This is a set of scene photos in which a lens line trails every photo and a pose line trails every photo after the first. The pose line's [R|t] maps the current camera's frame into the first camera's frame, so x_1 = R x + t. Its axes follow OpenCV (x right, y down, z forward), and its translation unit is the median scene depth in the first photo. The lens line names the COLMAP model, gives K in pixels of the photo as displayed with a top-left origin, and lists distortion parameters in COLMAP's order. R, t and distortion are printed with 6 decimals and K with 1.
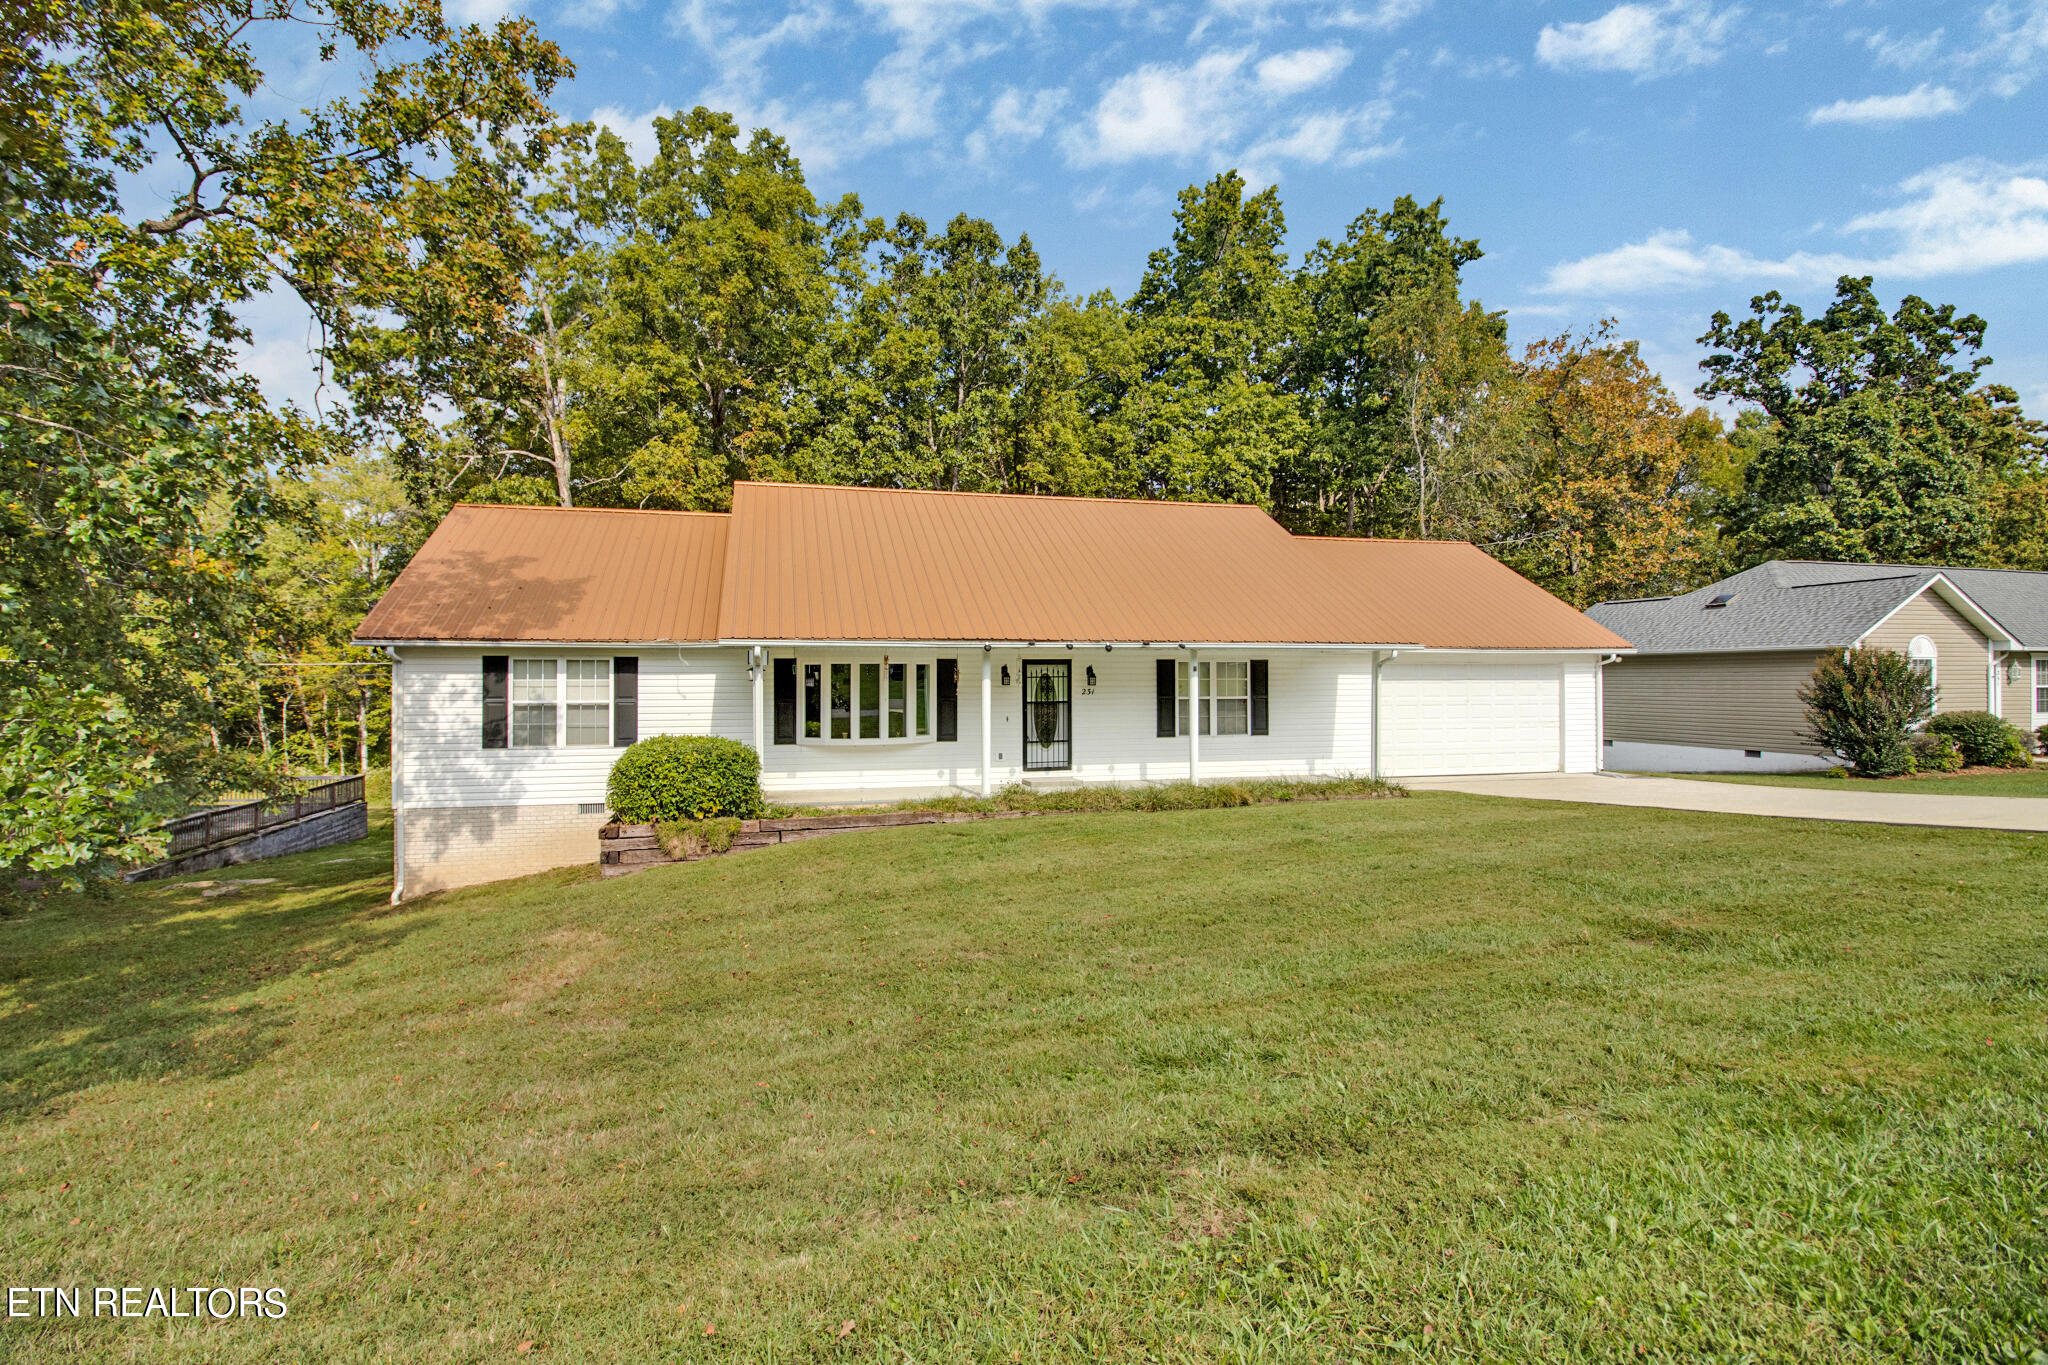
lens RADIAL K [[943.4, 0, 1015.3], [0, 943.4, 674.0], [0, 0, 1]] dist [-0.014203, -0.005143]
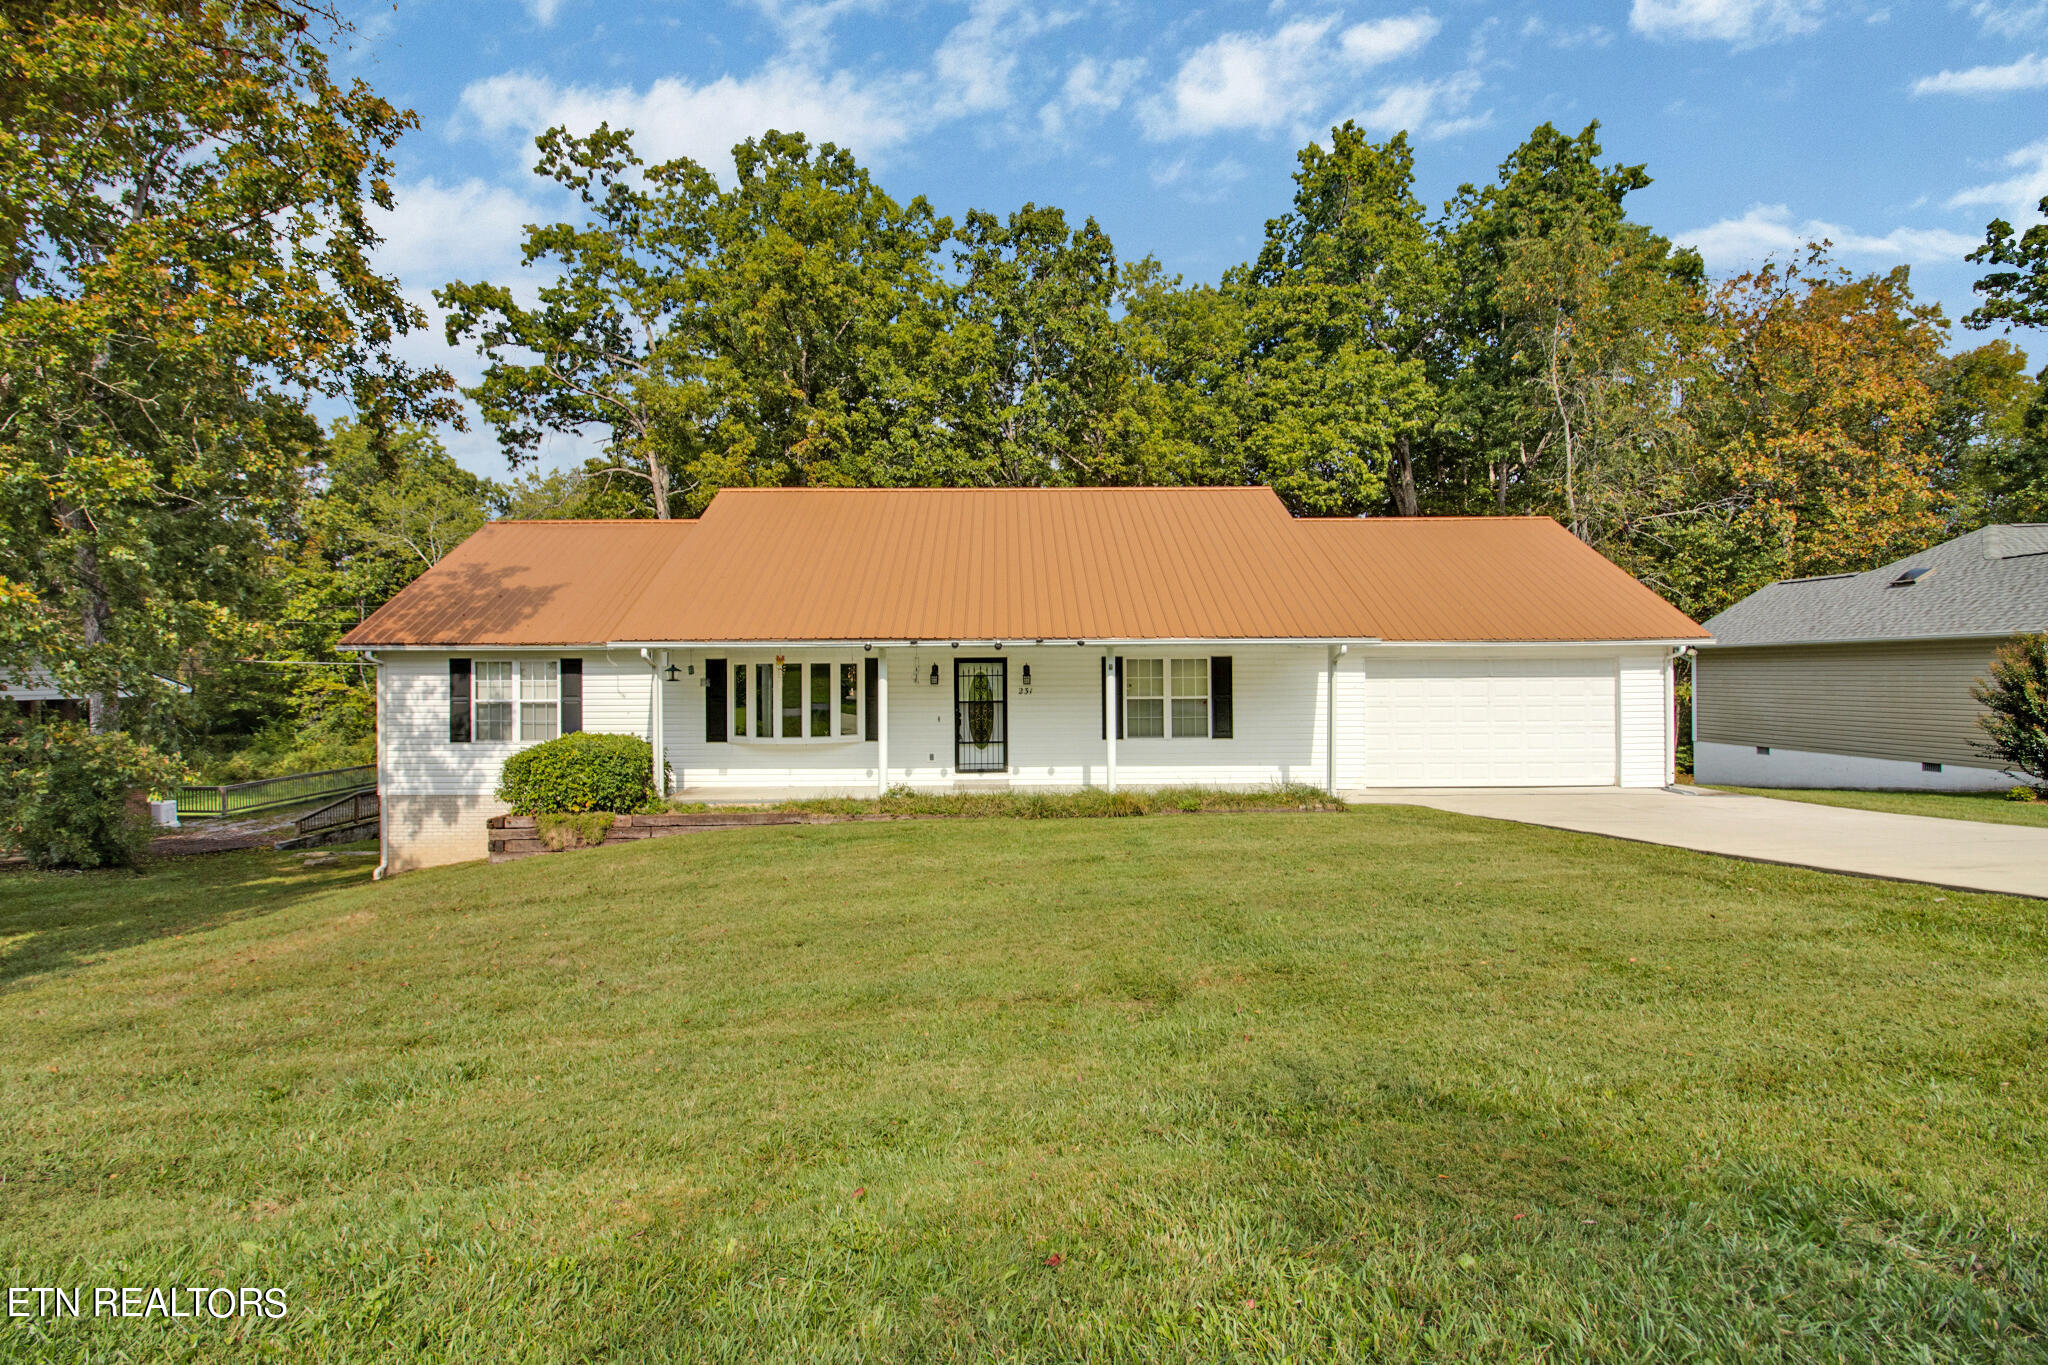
lens RADIAL K [[943.4, 0, 1018.4], [0, 943.4, 679.9], [0, 0, 1]] dist [-0.014203, -0.005143]
pose [[0.973290, -0.002014, -0.229571, 0.200896], [0.004638, 0.999930, 0.010892, -0.001960], [0.229533, -0.011666, 0.973231, 0.044629]]
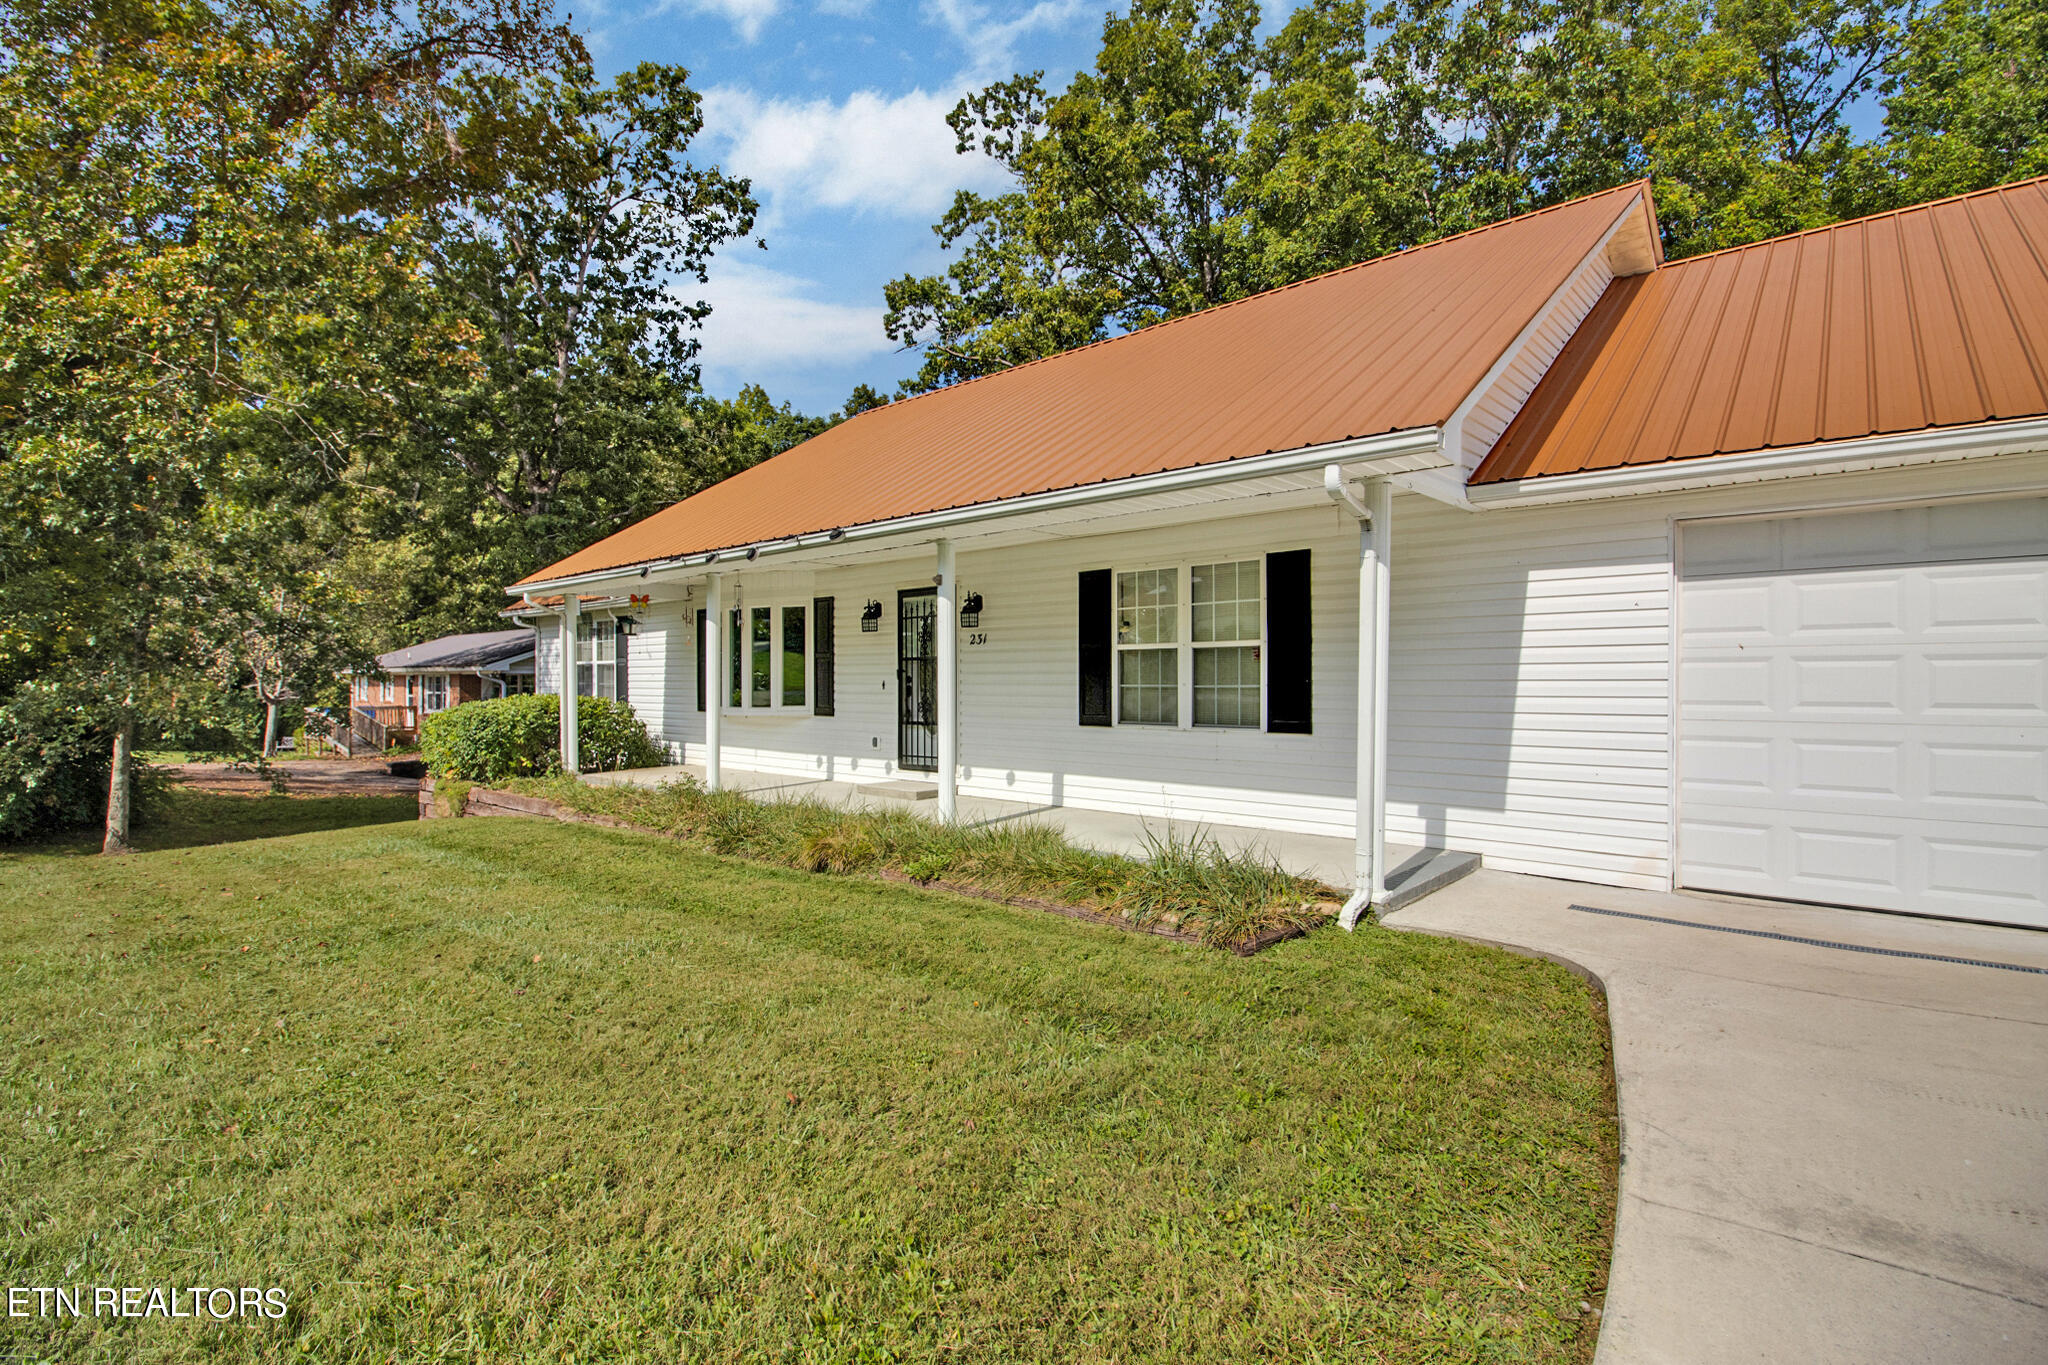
lens RADIAL K [[943.4, 0, 1027.5], [0, 943.4, 683.6], [0, 0, 1]] dist [-0.014203, -0.005143]
pose [[0.561525, 0.005685, -0.827440, 0.389554], [0.011001, 0.999837, 0.014336, 0.026239], [0.827386, -0.017153, 0.561371, 0.488338]]
